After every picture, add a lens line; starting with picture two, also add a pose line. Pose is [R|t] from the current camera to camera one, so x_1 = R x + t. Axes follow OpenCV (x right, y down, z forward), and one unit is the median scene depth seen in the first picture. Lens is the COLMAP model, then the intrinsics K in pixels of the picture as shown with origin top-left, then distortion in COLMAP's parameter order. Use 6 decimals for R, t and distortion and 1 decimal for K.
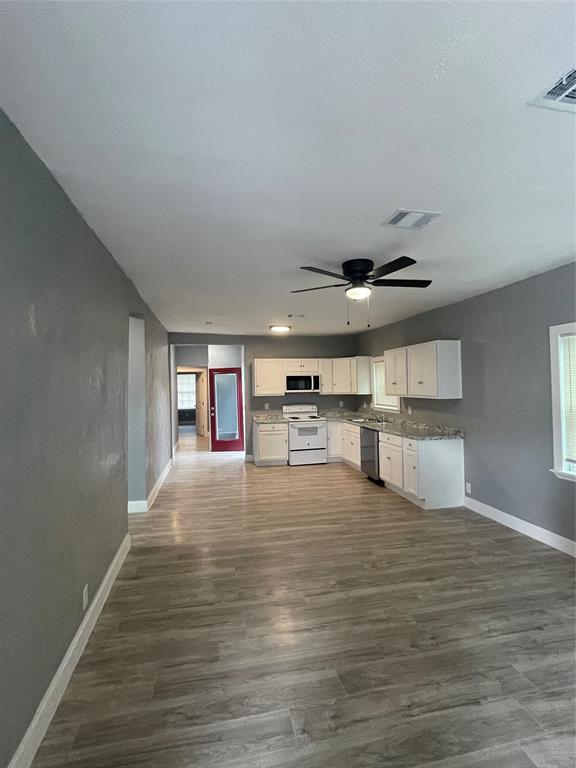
lens RADIAL K [[379.3, 0, 289.3], [0, 379.3, 378.5], [0, 0, 1]] dist [0.000437, 0.001426]
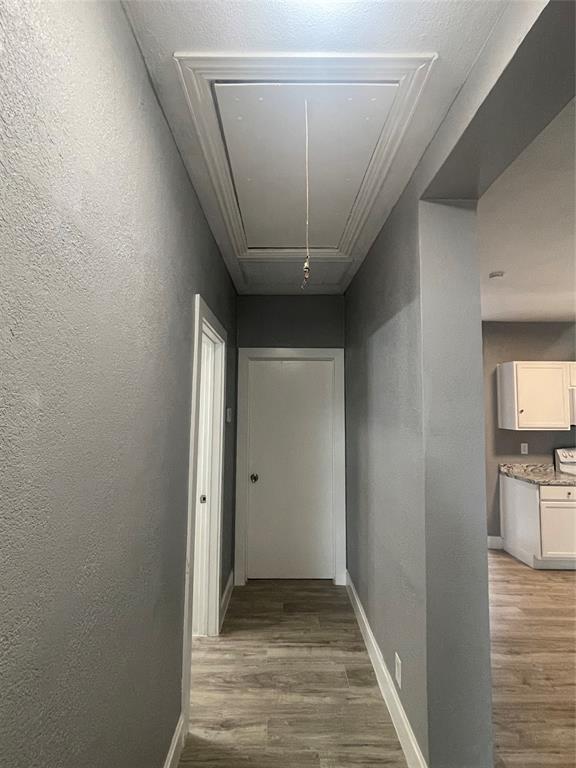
lens RADIAL K [[379.3, 0, 284.5], [0, 379.3, 379.5], [0, 0, 1]] dist [0.000437, 0.001426]
pose [[0.976719, 0.010069, -0.214286, -0.303230], [-0.023012, 0.998052, -0.057995, 0.014259], [0.213285, 0.061576, 0.975048, 0.410930]]
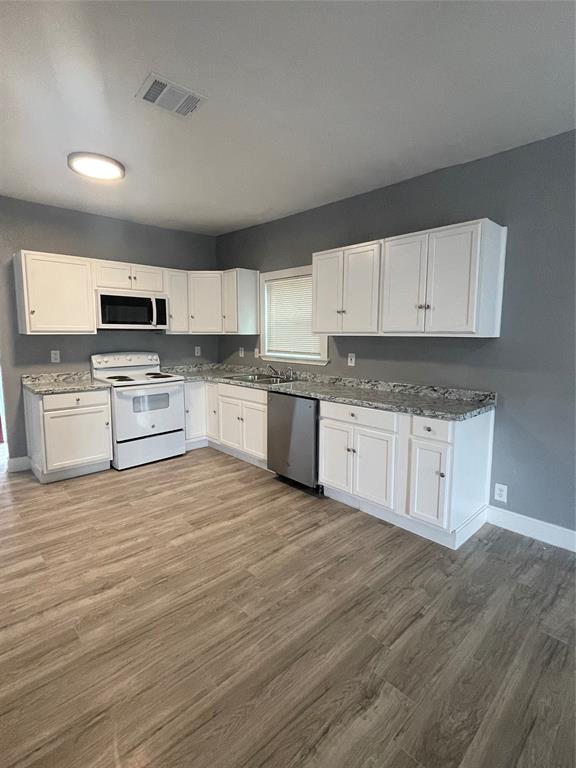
lens RADIAL K [[379.3, 0, 287.2], [0, 379.3, 378.8], [0, 0, 1]] dist [0.000437, 0.001426]
pose [[0.854034, -0.041738, 0.518540, -0.063568], [-0.027602, 0.991737, 0.125286, 0.034555], [-0.519484, -0.121311, 0.845825, 0.457213]]
